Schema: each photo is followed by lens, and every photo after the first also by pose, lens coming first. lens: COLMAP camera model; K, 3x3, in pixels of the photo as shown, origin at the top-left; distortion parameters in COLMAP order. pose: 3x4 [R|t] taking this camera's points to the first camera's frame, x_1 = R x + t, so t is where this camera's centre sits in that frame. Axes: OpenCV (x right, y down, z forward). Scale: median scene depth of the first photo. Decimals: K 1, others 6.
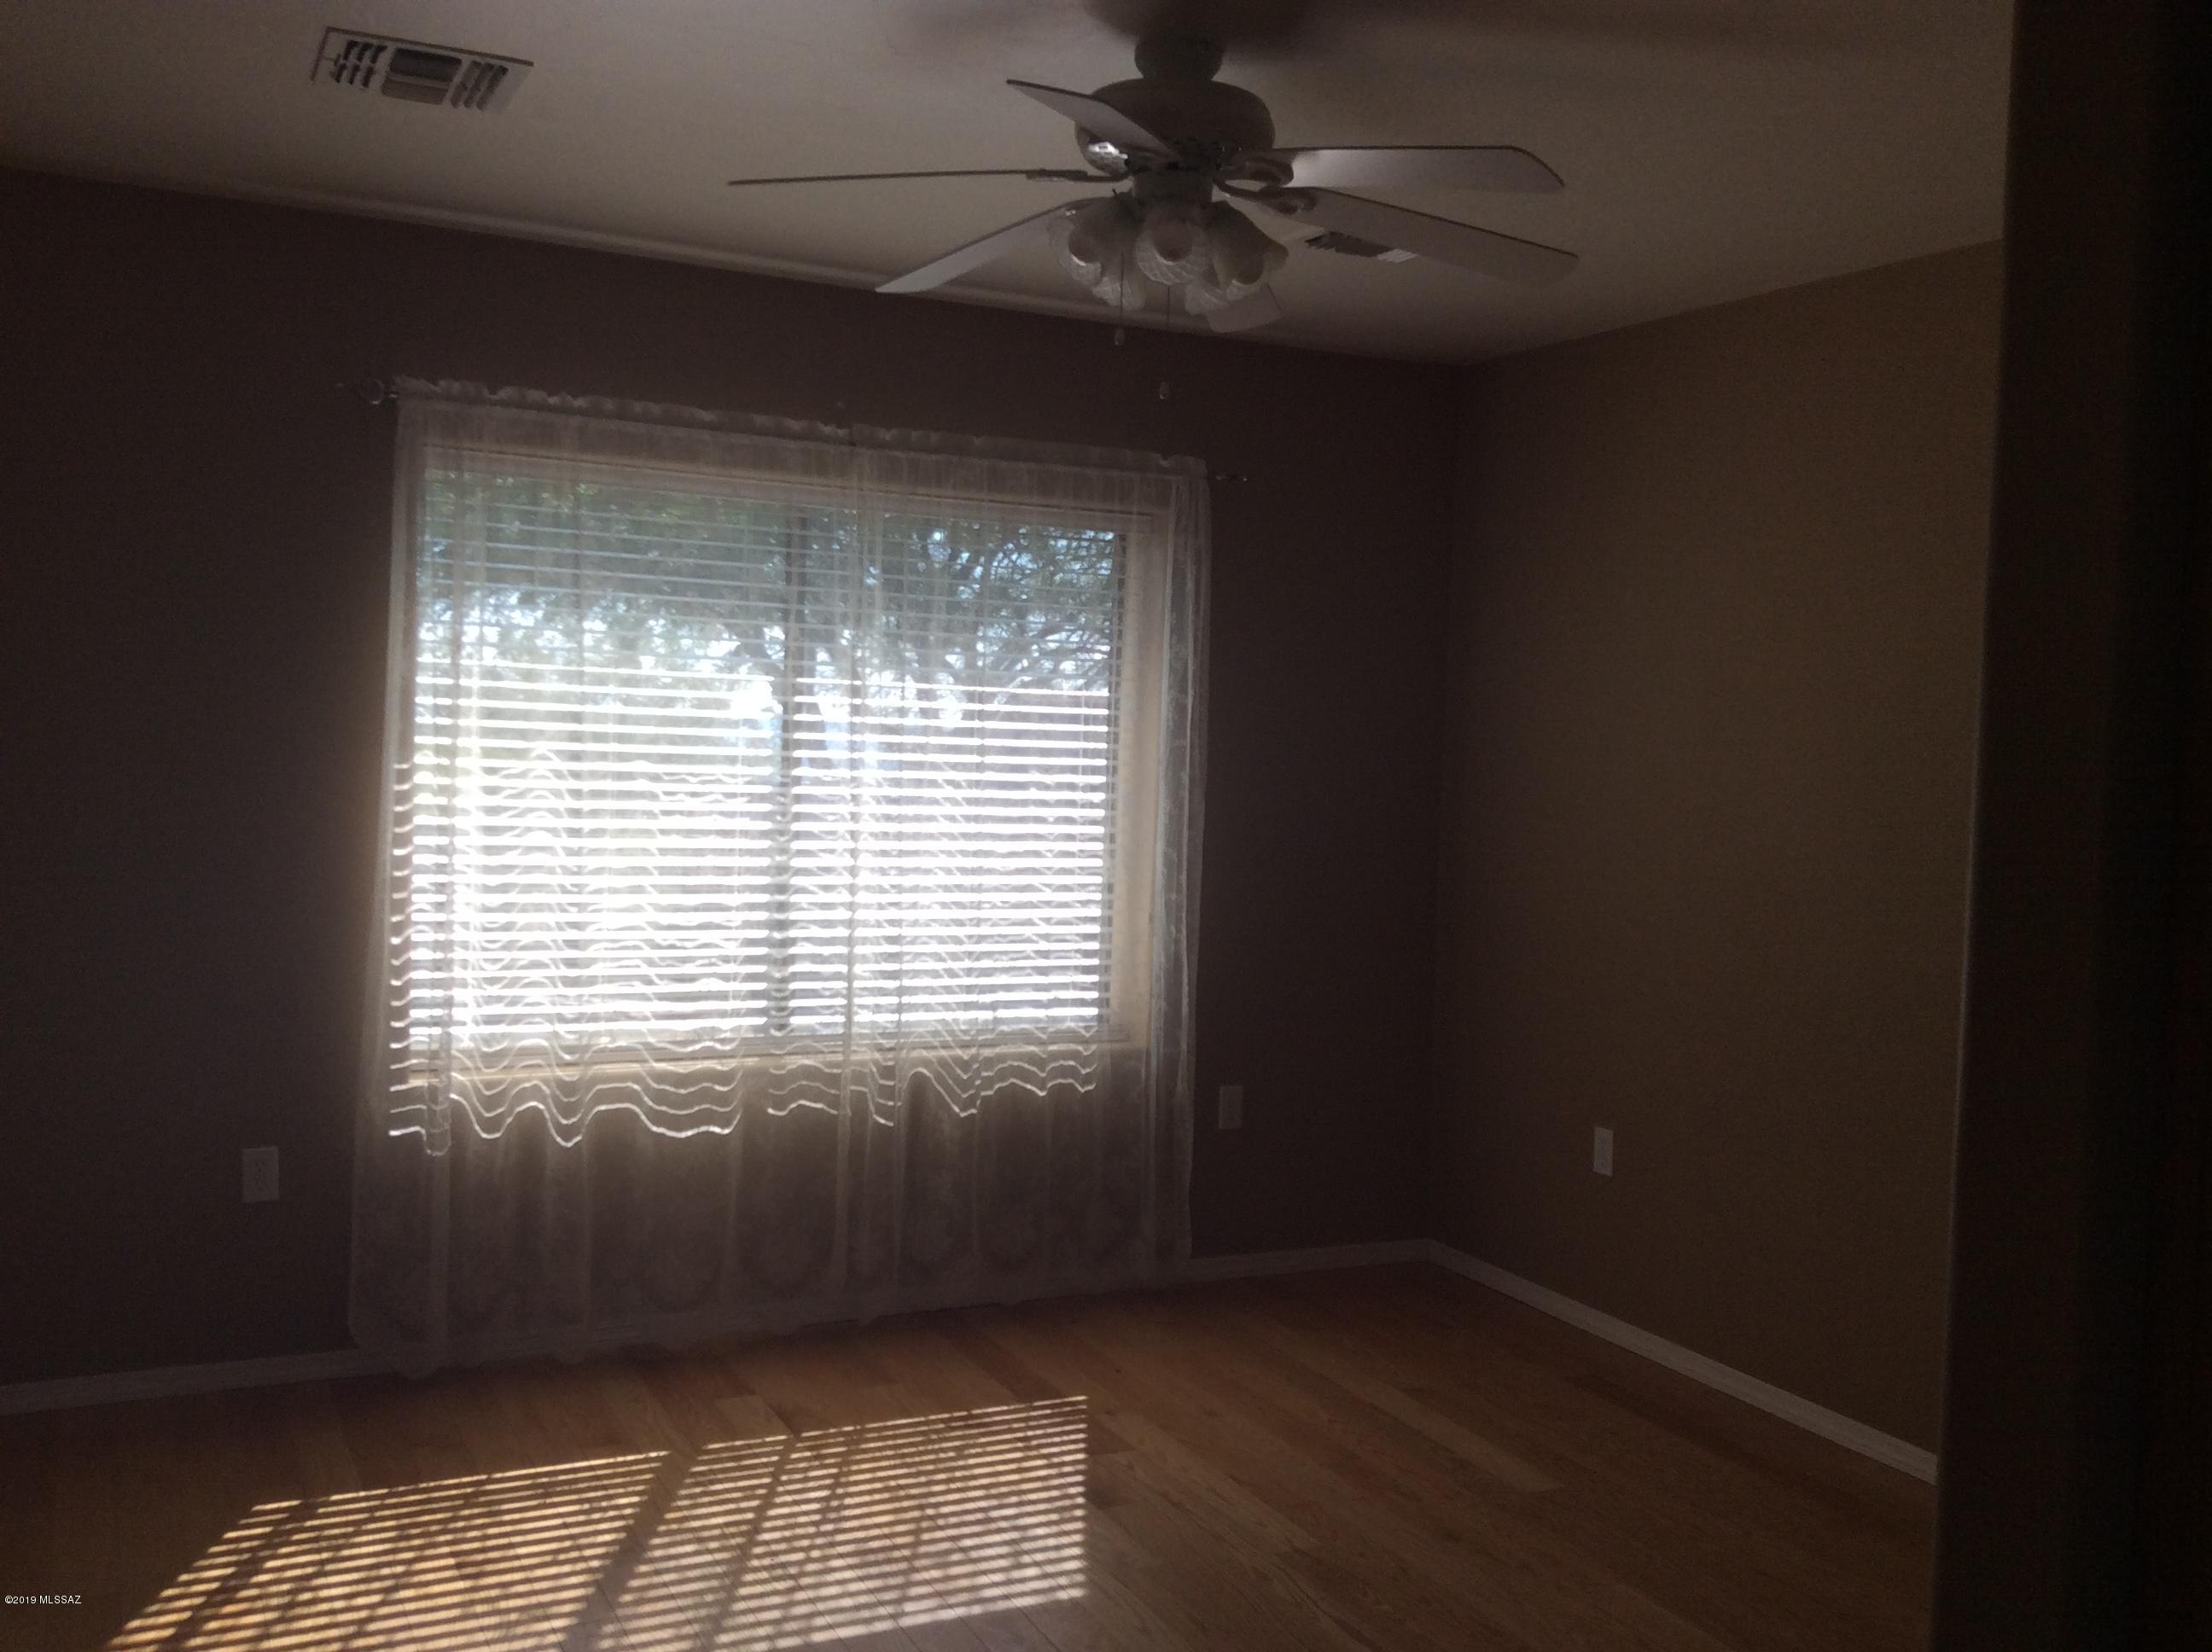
lens RADIAL K [[1998.2, 0, 1085.7], [0, 1998.2, 804.5], [0, 0, 1]] dist [0.095742, -0.195279]
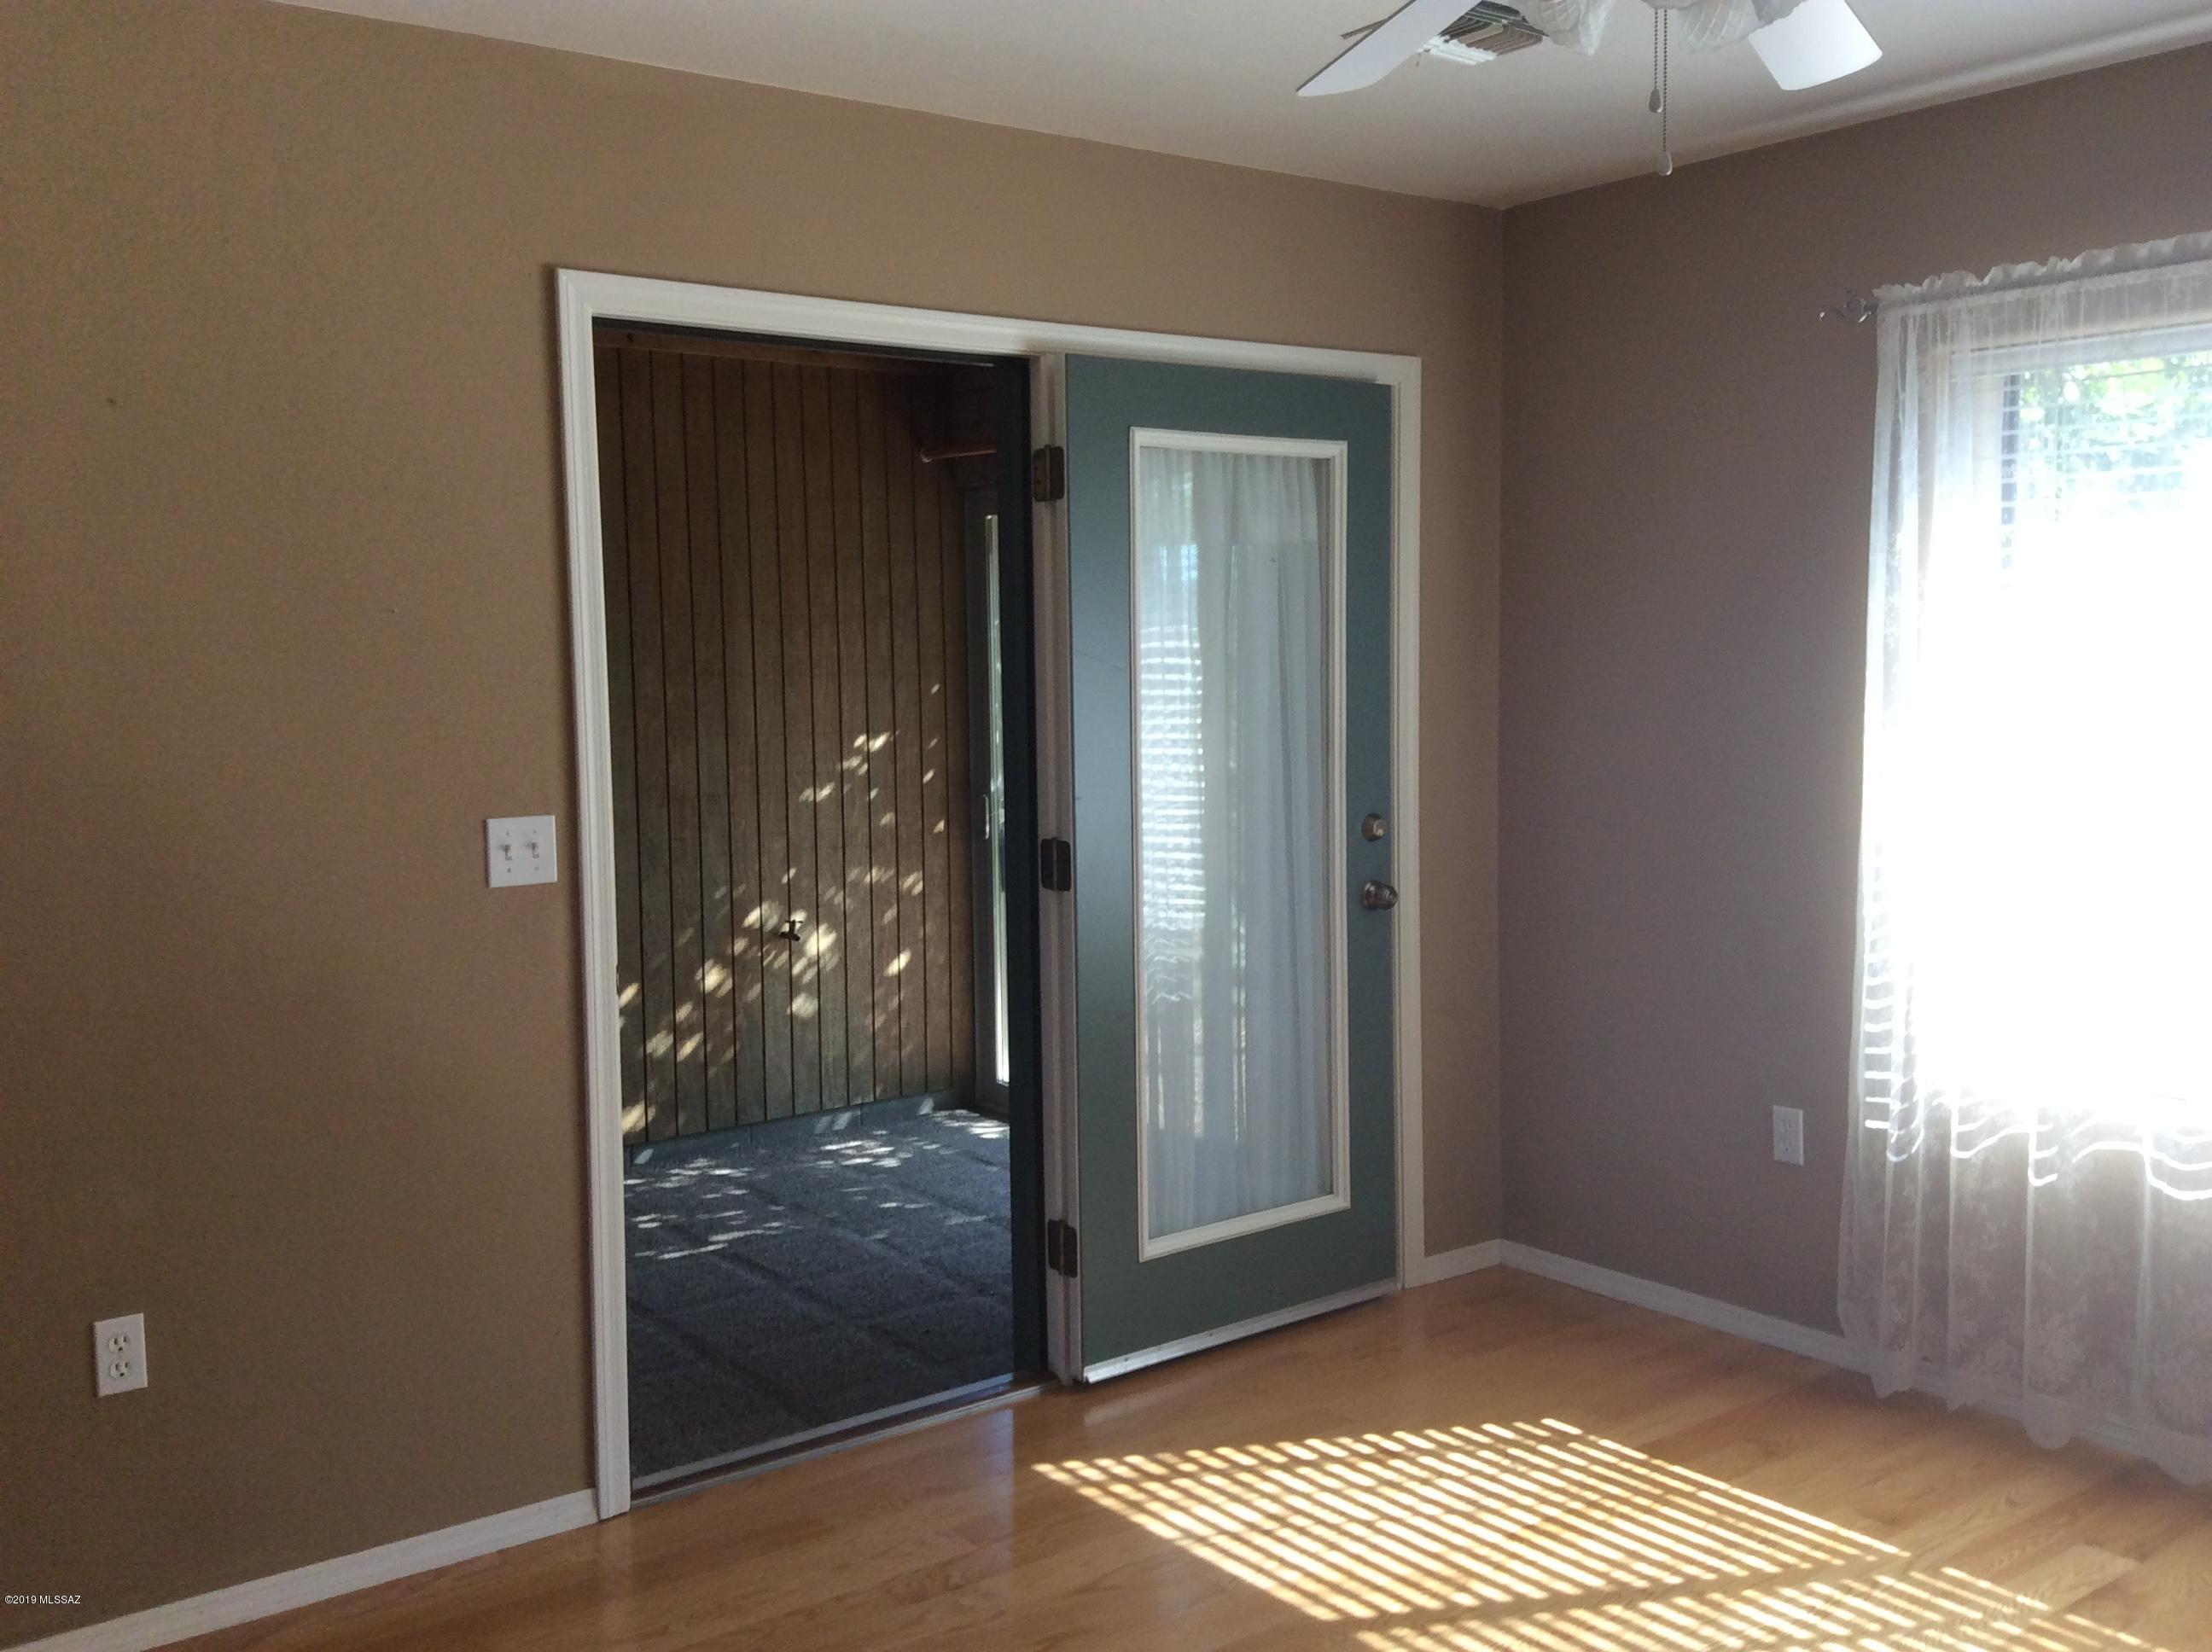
lens RADIAL K [[1998.2, 0, 1084.3], [0, 1998.2, 805.0], [0, 0, 1]] dist [0.095742, -0.195279]
pose [[0.167164, 0.032153, -0.985405, 0.489485], [-0.007932, 0.999480, 0.031267, -0.006327], [0.985897, 0.002589, 0.167332, 0.484449]]
